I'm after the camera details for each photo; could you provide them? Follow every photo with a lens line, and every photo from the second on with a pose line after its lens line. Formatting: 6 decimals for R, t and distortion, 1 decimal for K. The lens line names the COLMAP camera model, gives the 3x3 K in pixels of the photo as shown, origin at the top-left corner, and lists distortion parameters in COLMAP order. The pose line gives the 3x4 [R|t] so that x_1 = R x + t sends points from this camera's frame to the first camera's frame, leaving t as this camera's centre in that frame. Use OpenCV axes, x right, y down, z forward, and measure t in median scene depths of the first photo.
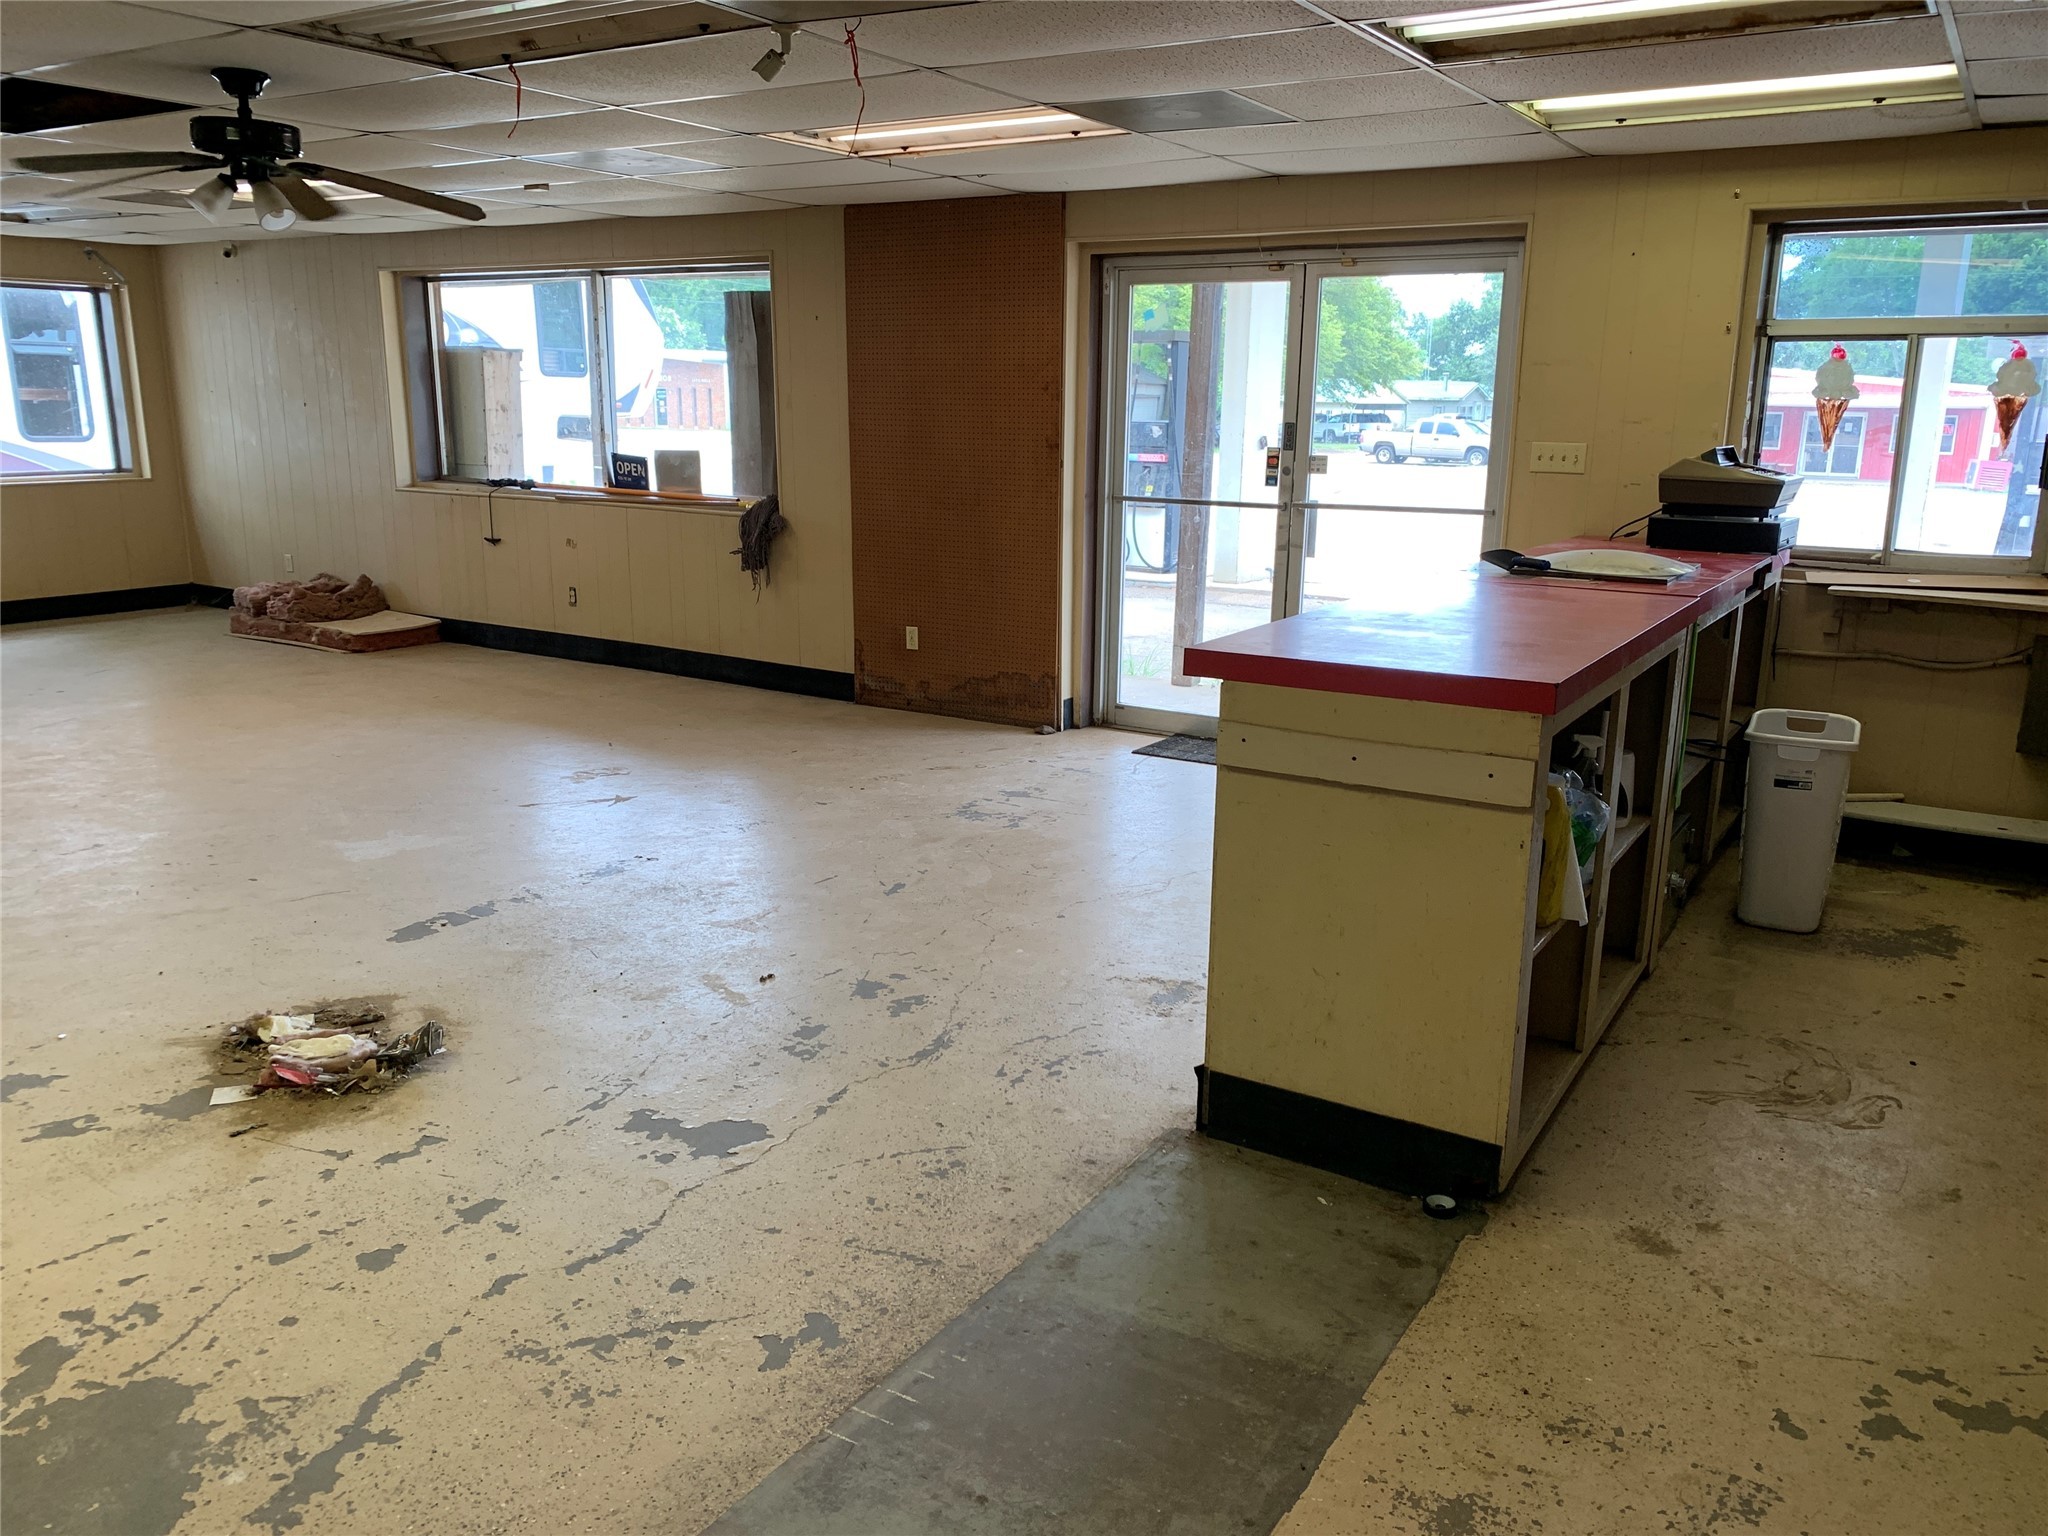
lens RADIAL K [[1574.1, 0, 1005.6], [0, 1574.1, 777.5], [0, 0, 1]] dist [0.023576, -0.024837]
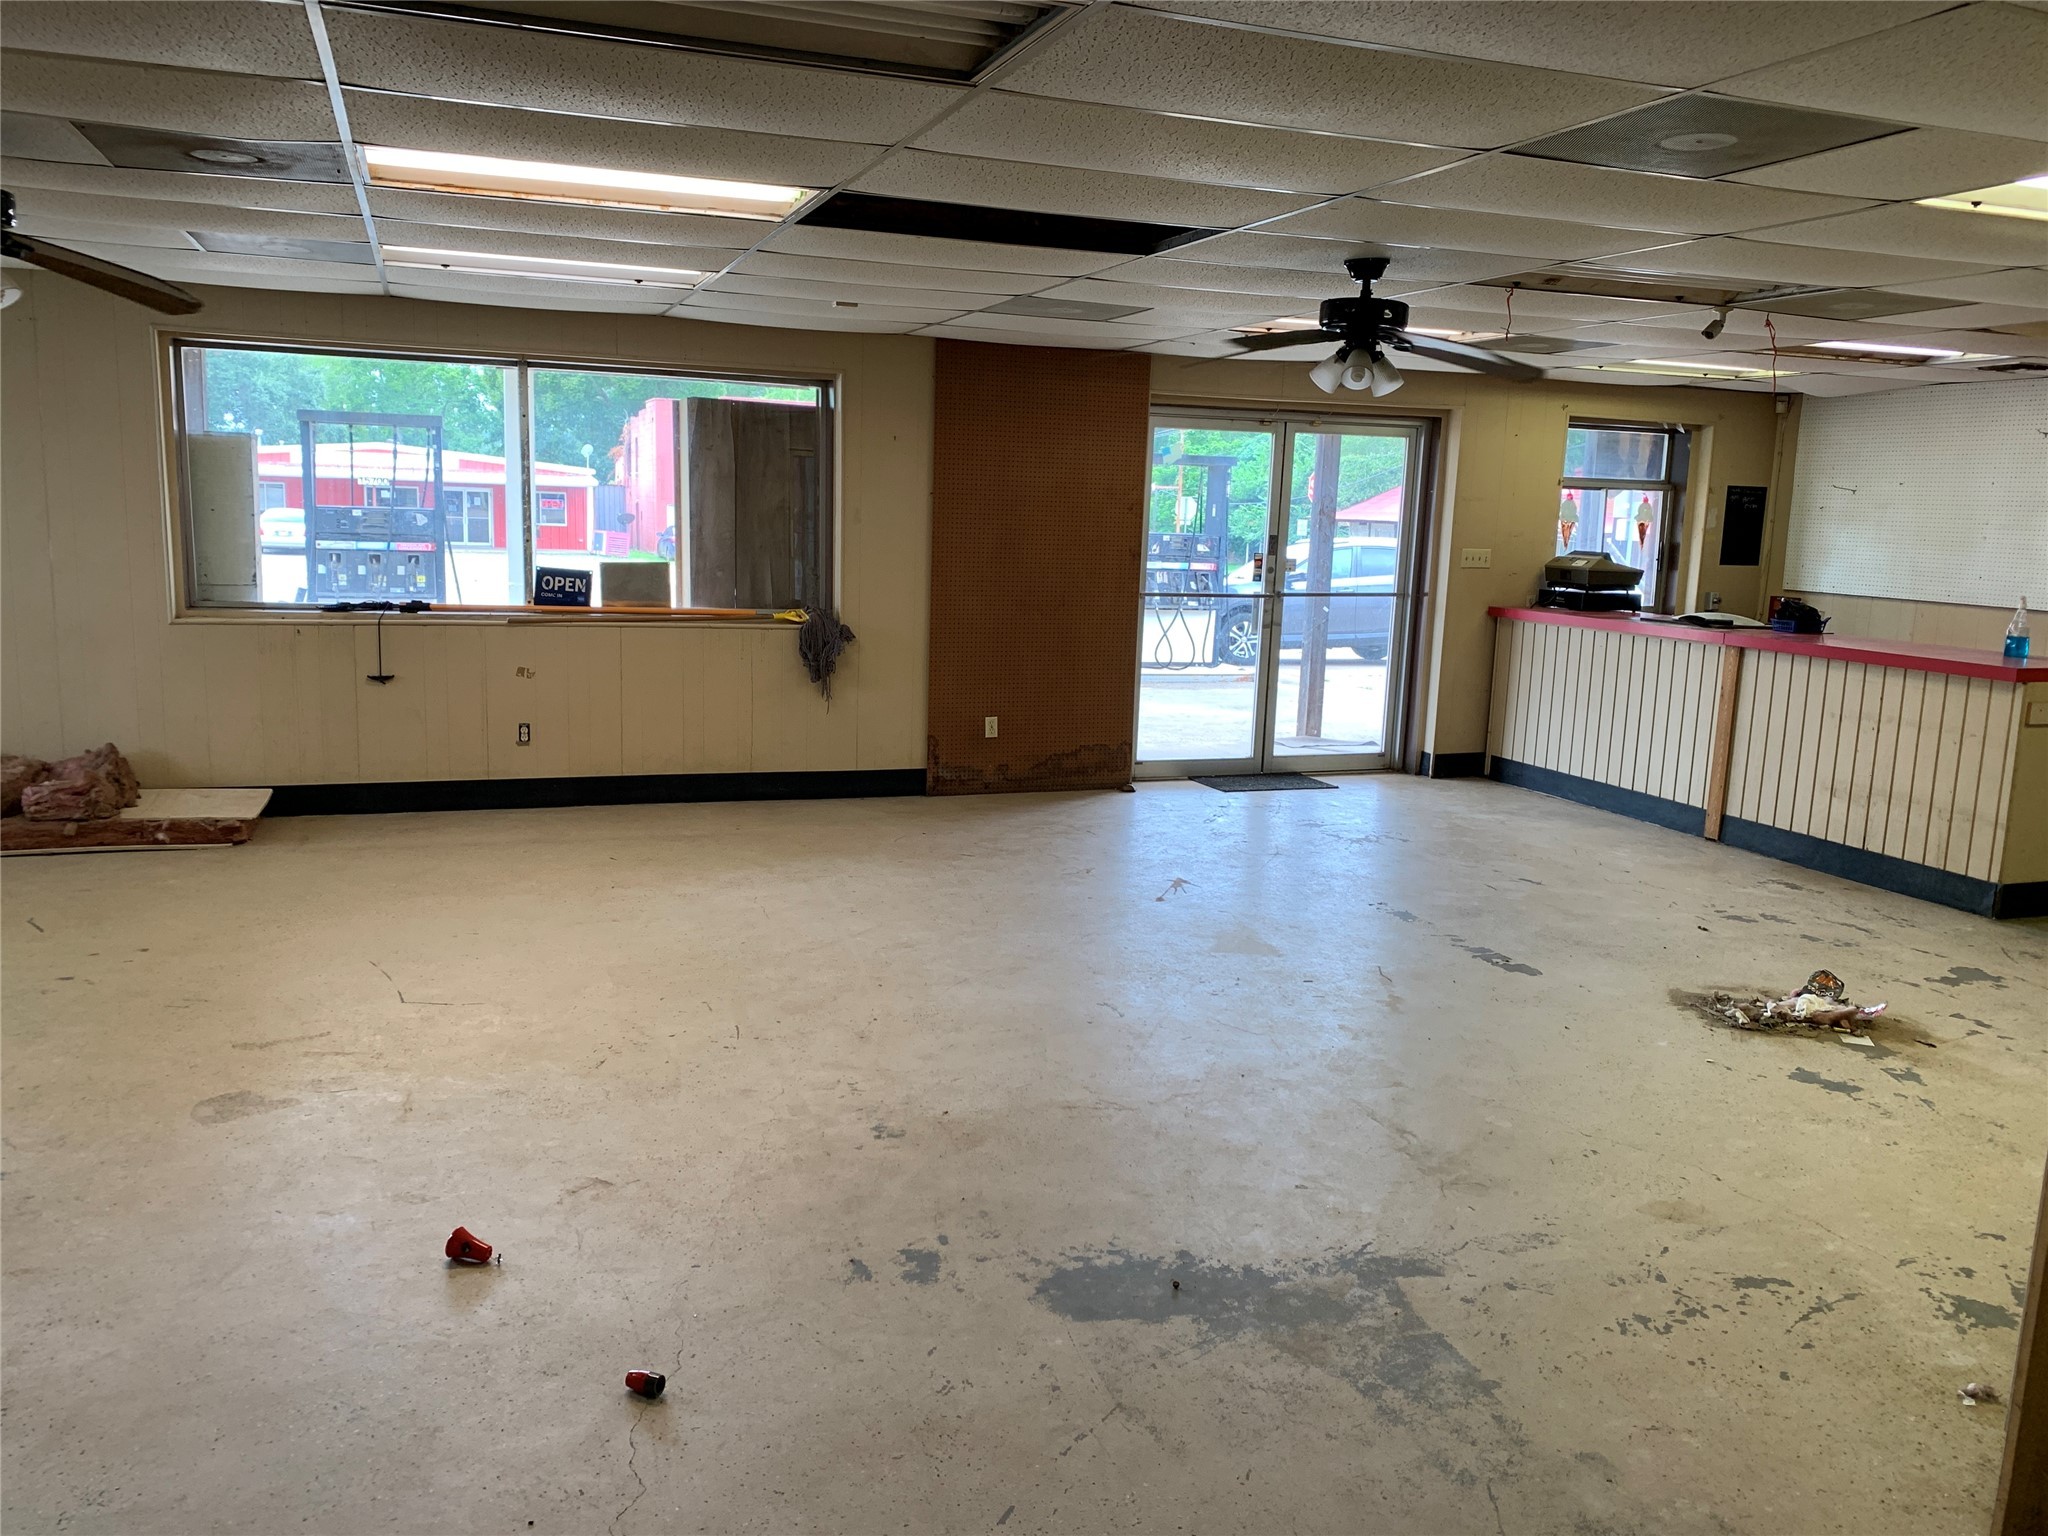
lens RADIAL K [[1574.1, 0, 1002.9], [0, 1574.1, 769.8], [0, 0, 1]] dist [0.023576, -0.024837]
pose [[0.610040, -0.128937, 0.781809, -0.910974], [0.163627, 0.985904, 0.034919, -0.095421], [-0.775291, 0.106623, 0.622539, 0.307124]]
